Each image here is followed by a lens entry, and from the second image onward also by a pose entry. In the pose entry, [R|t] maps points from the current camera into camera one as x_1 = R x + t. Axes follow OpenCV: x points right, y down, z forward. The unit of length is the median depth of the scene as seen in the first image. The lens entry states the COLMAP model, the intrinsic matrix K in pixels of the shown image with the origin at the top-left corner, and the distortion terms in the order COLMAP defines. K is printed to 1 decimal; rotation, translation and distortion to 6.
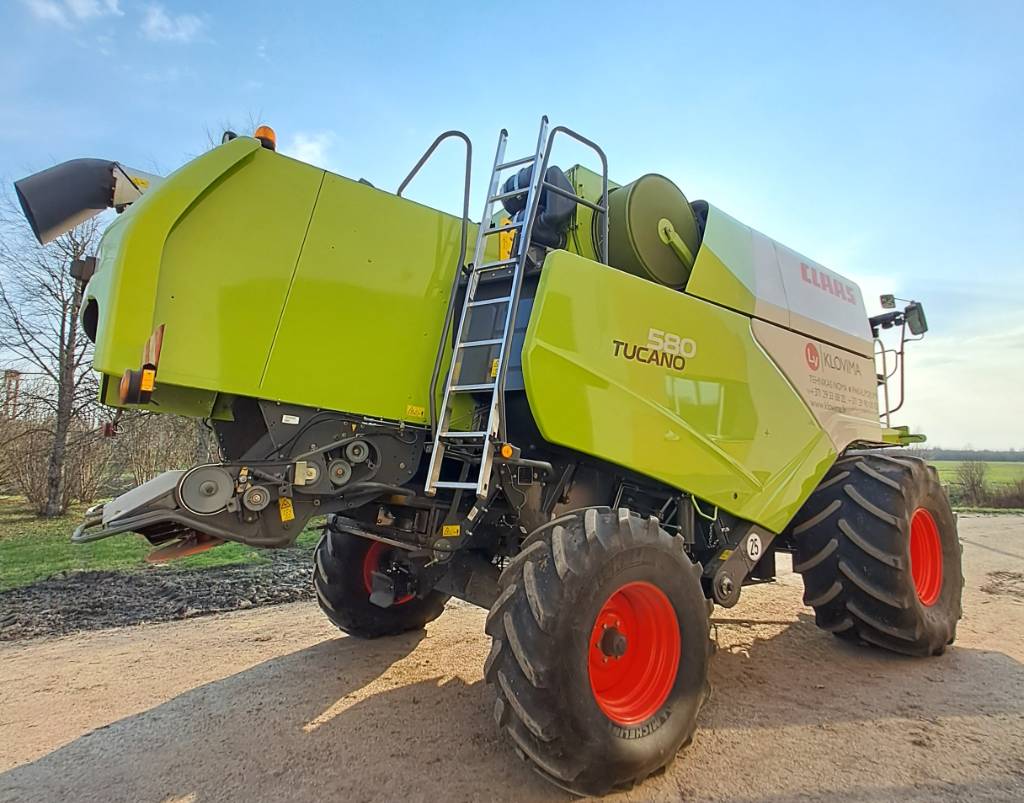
lens RADIAL K [[533.9, 0, 511.9], [0, 533.9, 395.9], [0, 0, 1]] dist [-0.001422, 0.000173]
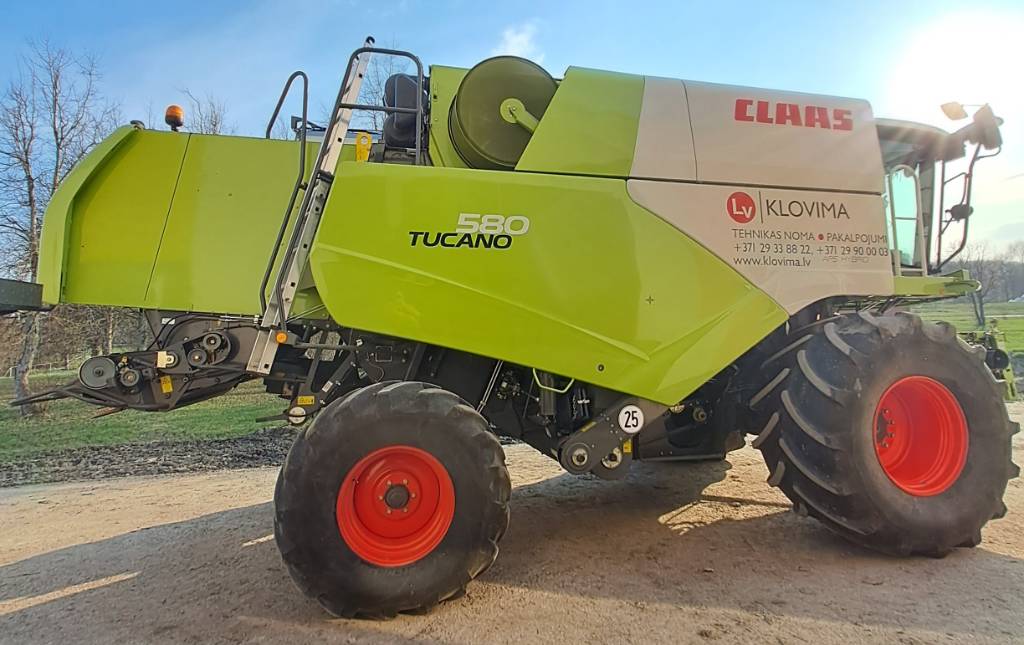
lens RADIAL K [[542.2, 0, 518.6], [0, 542.2, 282.1], [0, 0, 1]] dist [-0.005910, 0.002579]
pose [[0.918444, -0.077698, -0.387844, 0.735103], [0.090725, 0.995757, 0.015362, 0.003311], [0.385005, -0.049296, 0.921597, 0.036059]]
